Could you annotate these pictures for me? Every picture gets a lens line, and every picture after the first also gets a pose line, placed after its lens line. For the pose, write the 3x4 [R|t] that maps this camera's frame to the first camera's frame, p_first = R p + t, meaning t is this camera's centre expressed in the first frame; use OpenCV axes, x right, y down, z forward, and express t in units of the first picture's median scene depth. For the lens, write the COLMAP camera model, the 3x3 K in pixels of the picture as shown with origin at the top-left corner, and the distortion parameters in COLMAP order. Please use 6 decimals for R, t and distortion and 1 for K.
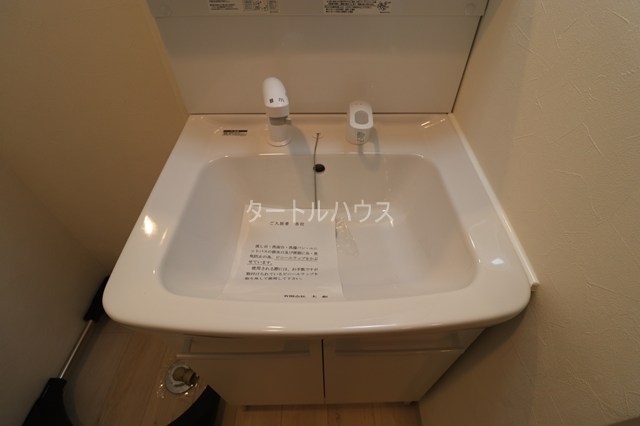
lens RADIAL K [[294.9, 0, 317.7], [0, 294.9, 212.2], [0, 0, 1]] dist [-0.002016, 0.000178]
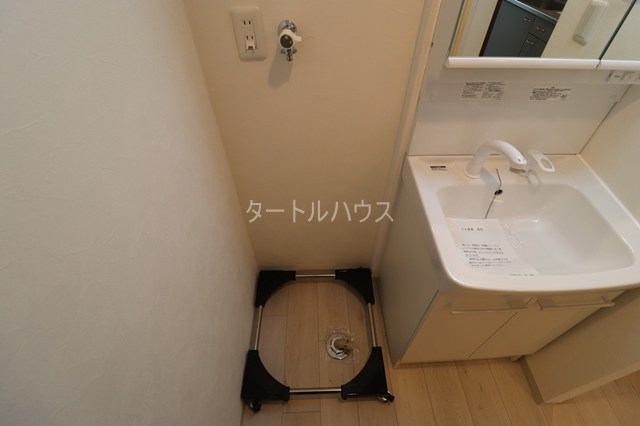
lens RADIAL K [[294.9, 0, 322.4], [0, 294.9, 213.9], [0, 0, 1]] dist [-0.002016, 0.000178]
pose [[0.998672, -0.013762, 0.049643, -0.985869], [0.013119, 0.999826, 0.013256, -0.072114], [-0.049817, -0.012588, 0.998679, -0.464521]]
